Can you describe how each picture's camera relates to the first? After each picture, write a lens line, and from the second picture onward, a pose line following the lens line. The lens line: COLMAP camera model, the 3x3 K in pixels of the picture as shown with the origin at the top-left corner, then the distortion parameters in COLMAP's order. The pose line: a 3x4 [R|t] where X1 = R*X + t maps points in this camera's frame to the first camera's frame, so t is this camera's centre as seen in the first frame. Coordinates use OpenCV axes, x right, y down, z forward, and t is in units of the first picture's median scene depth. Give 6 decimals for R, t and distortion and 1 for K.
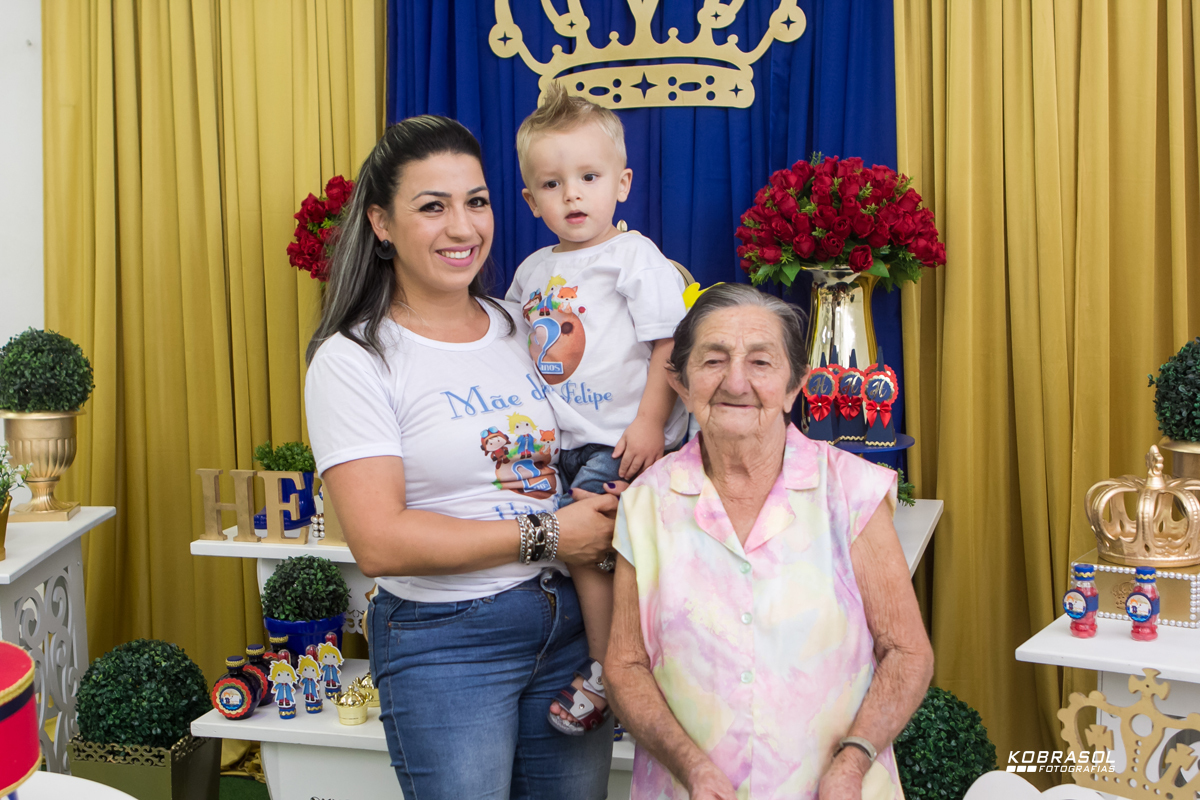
lens RADIAL K [[1536.0, 0, 600.4], [0, 1536.0, 416.5], [0, 0, 1]] dist [-0.089492, 0.027743]
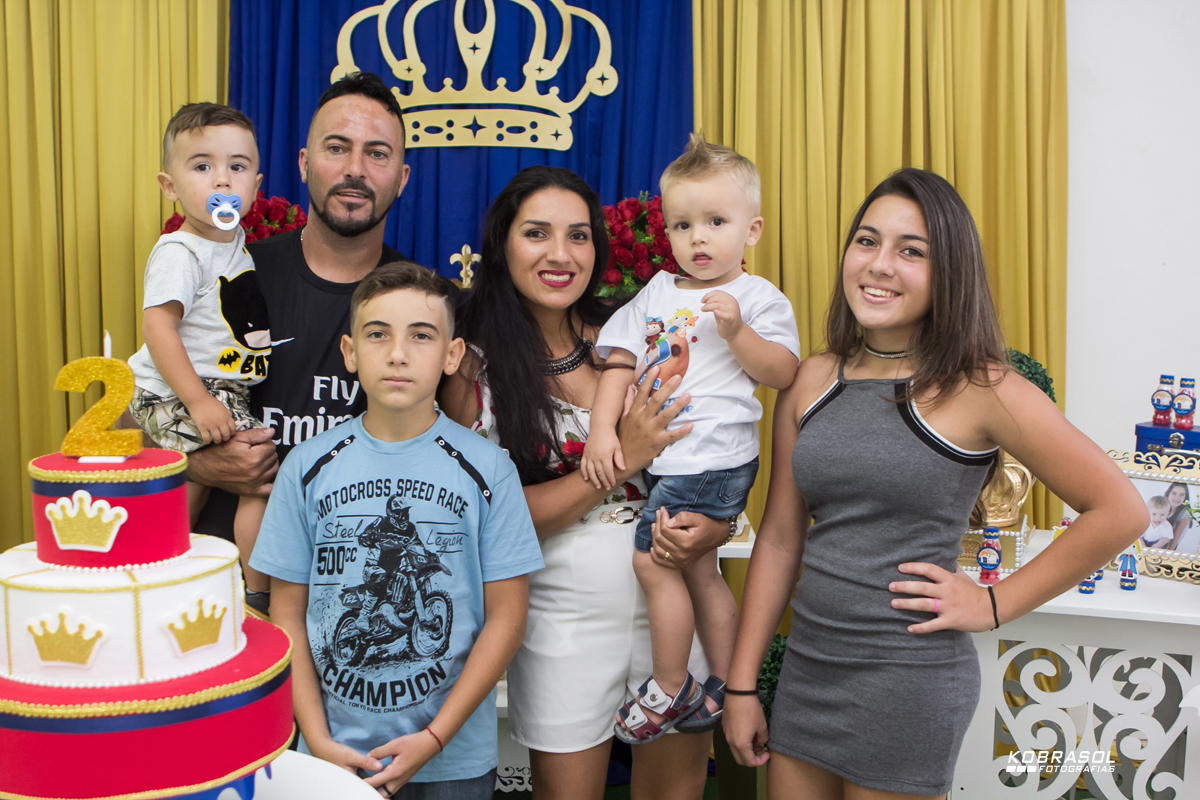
lens RADIAL K [[1421.7, 0, 600.0], [0, 1421.7, 400.0], [0, 0, 1]] dist [-0.079771, -0.028122]
pose [[0.958240, -0.005310, 0.285915, -0.206321], [0.010078, 0.999834, -0.015207, 0.004475], [-0.285787, 0.017454, 0.958134, -0.038131]]
